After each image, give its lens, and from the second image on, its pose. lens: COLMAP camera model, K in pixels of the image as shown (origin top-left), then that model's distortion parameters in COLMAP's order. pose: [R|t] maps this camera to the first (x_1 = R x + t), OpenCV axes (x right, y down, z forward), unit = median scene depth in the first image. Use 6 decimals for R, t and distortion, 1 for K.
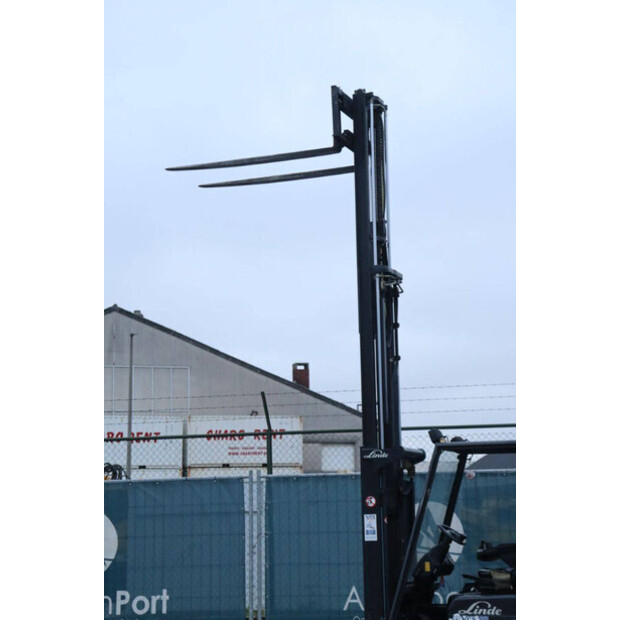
lens RADIAL K [[1514.6, 0, 310.0], [0, 1514.6, 310.0], [0, 0, 1]] dist [0.509107, 0.475667]
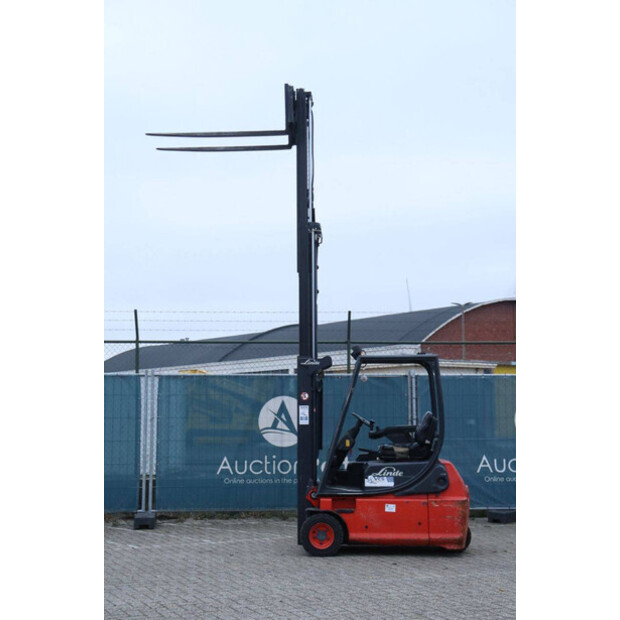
lens RADIAL K [[1157.6, 0, 310.0], [0, 1157.6, 310.0], [0, 0, 1]] dist [0.242048, 0.191477]
pose [[0.948460, 0.052430, 0.312530, -0.282188], [-0.067422, 0.997025, 0.037351, 0.010049], [-0.309642, -0.056497, 0.949173, 0.023109]]
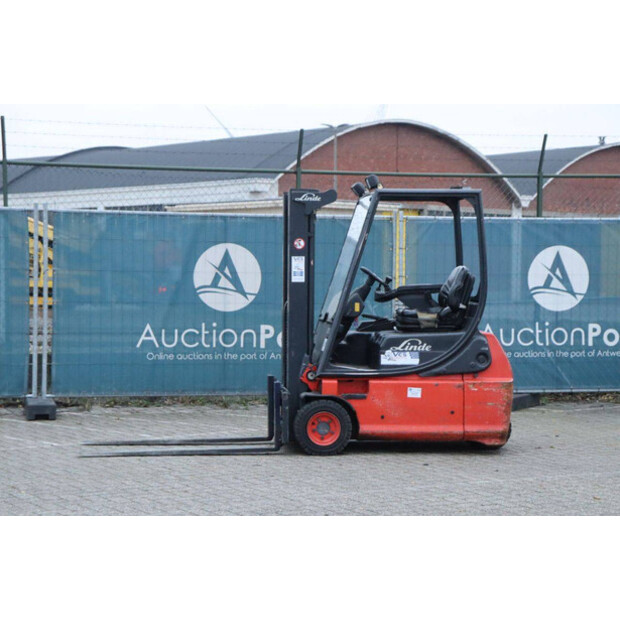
lens RADIAL K [[1514.6, 0, 310.0], [0, 1514.6, 310.0], [0, 0, 1]] dist [0.509107, 0.475667]
pose [[0.892381, 0.023376, 0.450678, -0.400167], [-0.096824, 0.985319, 0.140613, 0.027745], [-0.440774, -0.169117, 0.881543, 0.114081]]
